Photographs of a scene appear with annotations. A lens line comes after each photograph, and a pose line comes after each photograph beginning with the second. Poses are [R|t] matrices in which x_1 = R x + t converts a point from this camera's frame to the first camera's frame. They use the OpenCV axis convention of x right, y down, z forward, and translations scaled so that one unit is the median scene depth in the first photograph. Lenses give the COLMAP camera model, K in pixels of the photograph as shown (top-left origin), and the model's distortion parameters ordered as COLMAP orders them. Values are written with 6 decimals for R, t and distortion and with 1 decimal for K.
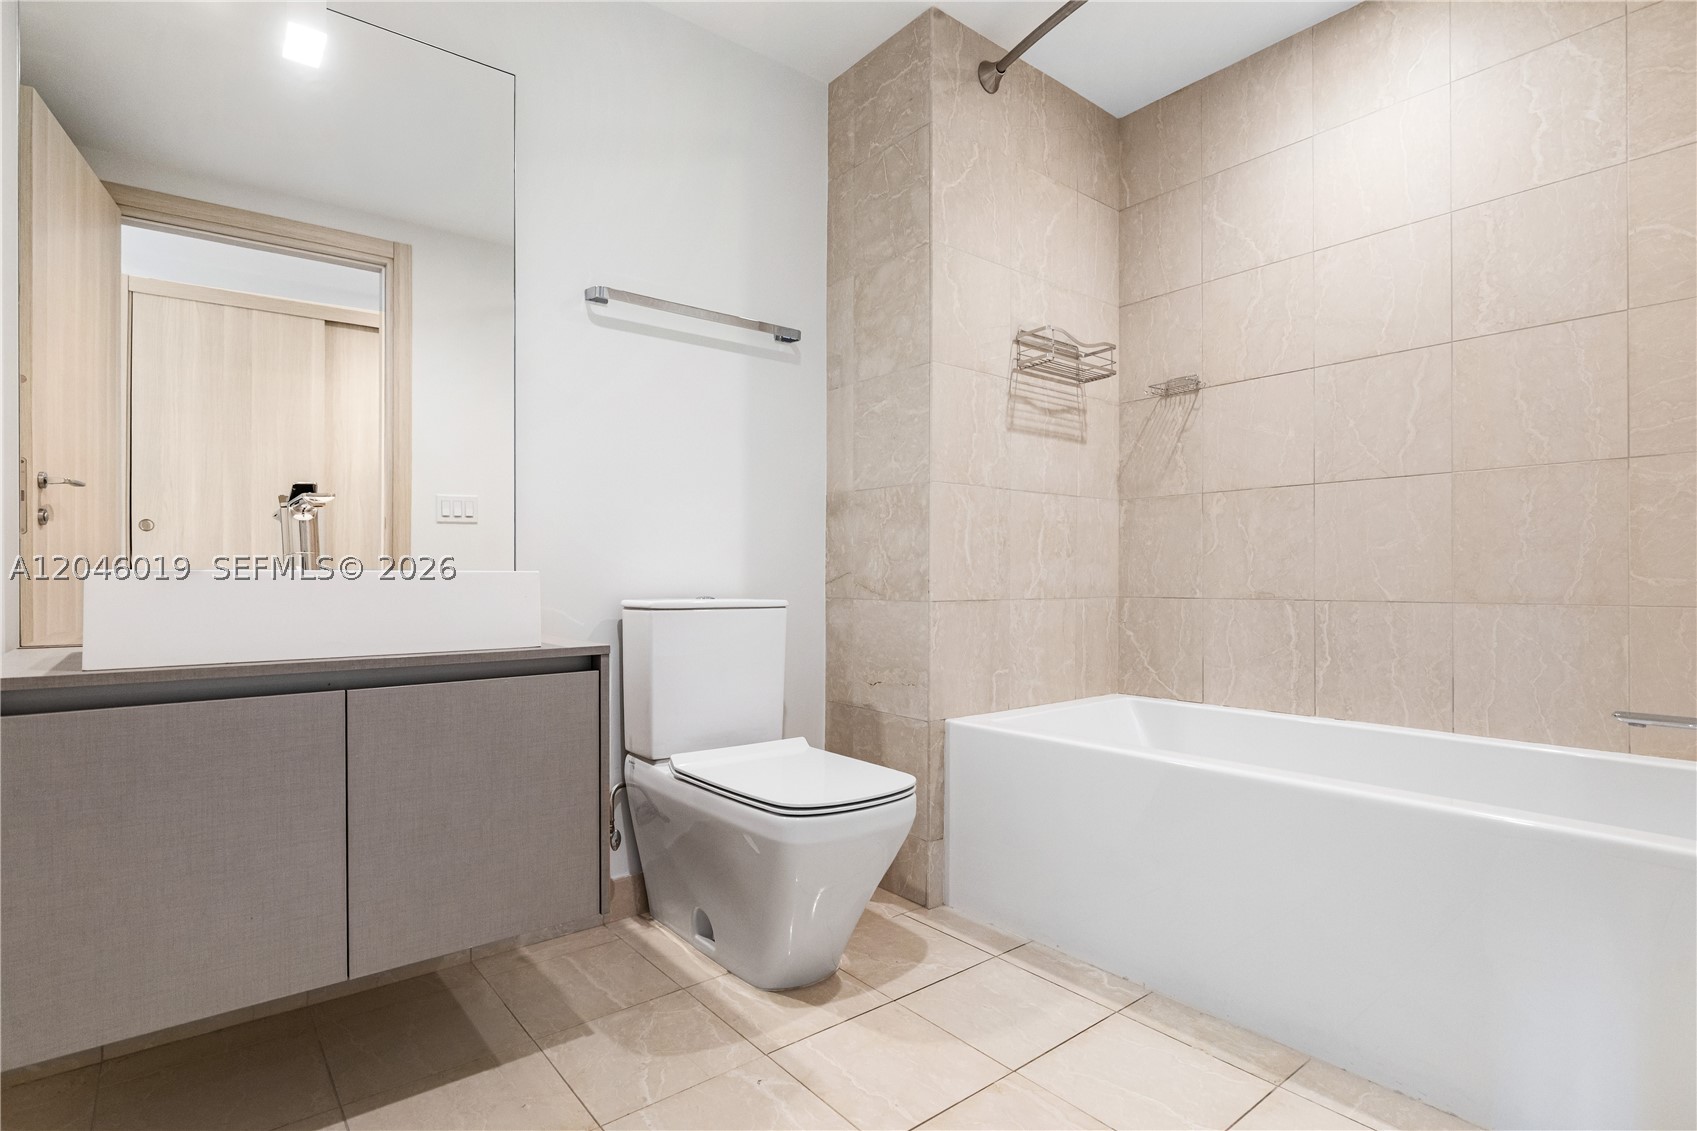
lens RADIAL K [[840.4, 0, 843.5], [0, 840.4, 568.3], [0, 0, 1]] dist [0.001400, -0.002122]
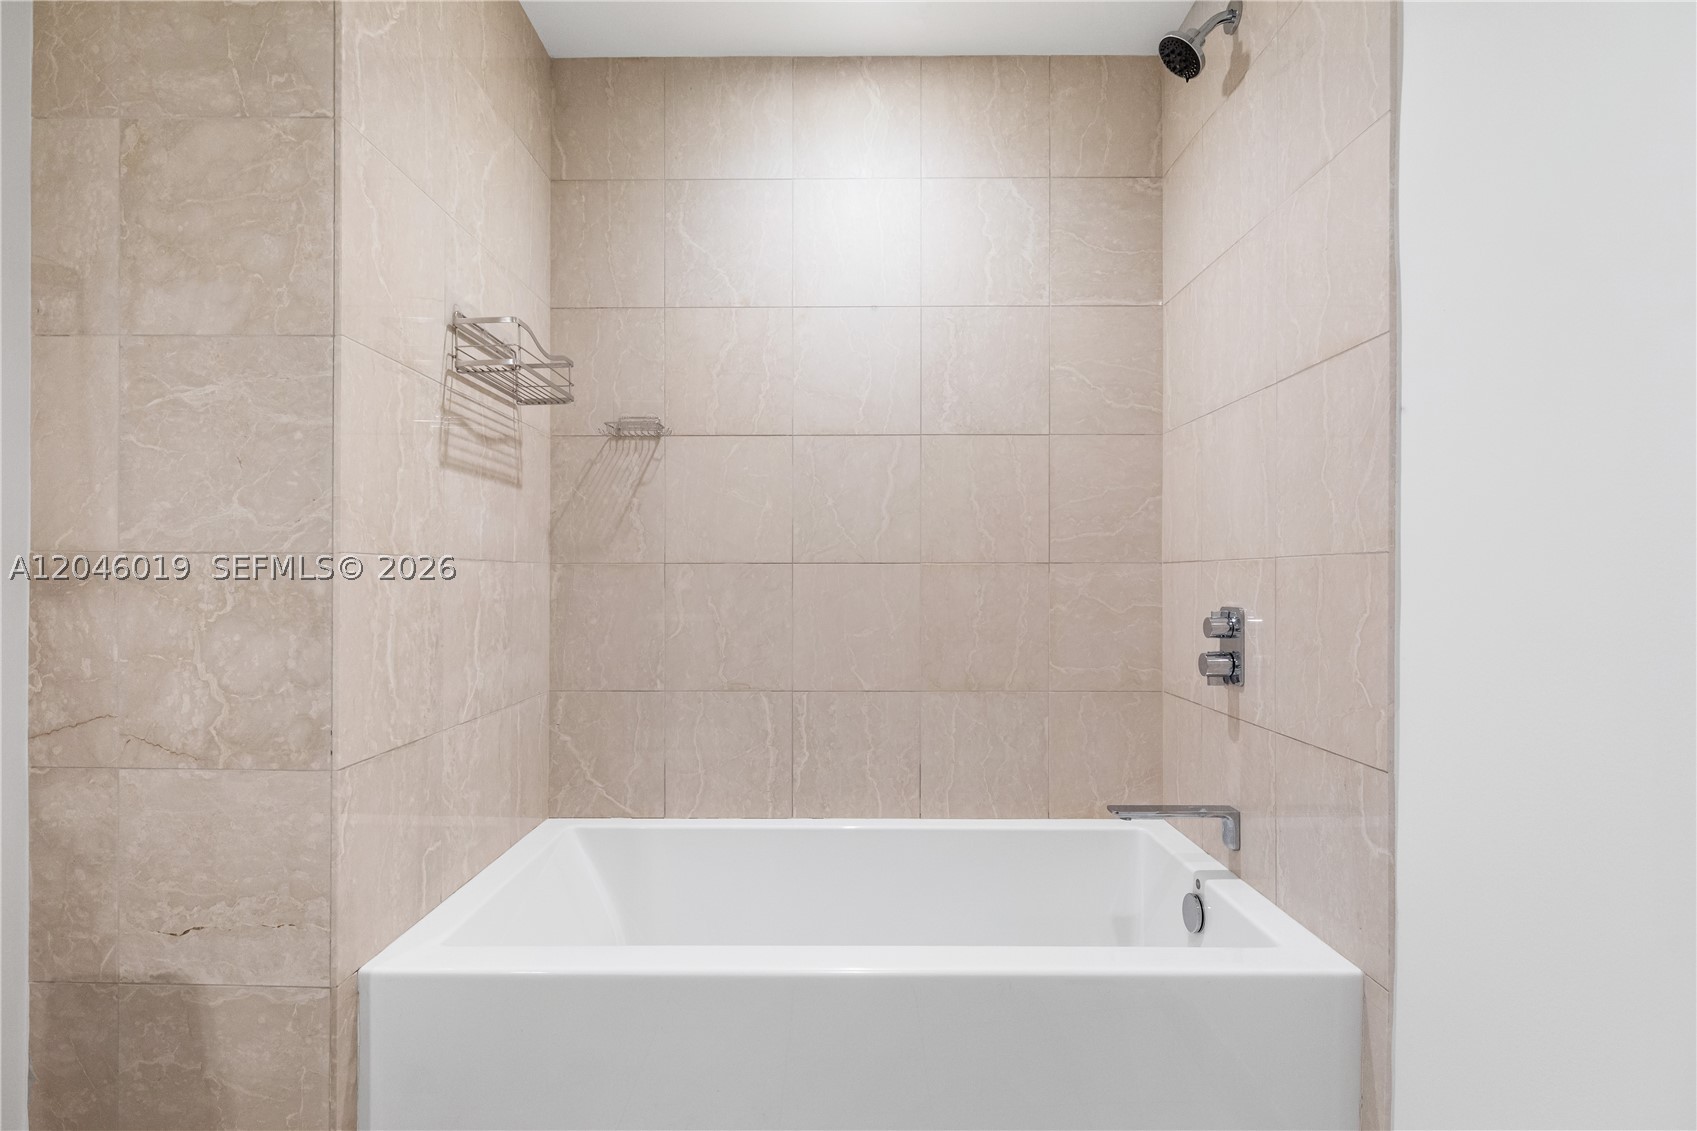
lens RADIAL K [[840.4, 0, 844.9], [0, 840.4, 580.5], [0, 0, 1]] dist [0.001400, -0.002122]
pose [[0.634199, -0.000435, 0.773170, -0.105180], [-0.009420, 0.999921, 0.008290, -0.087198], [-0.773113, -0.012541, 0.634145, 0.367650]]
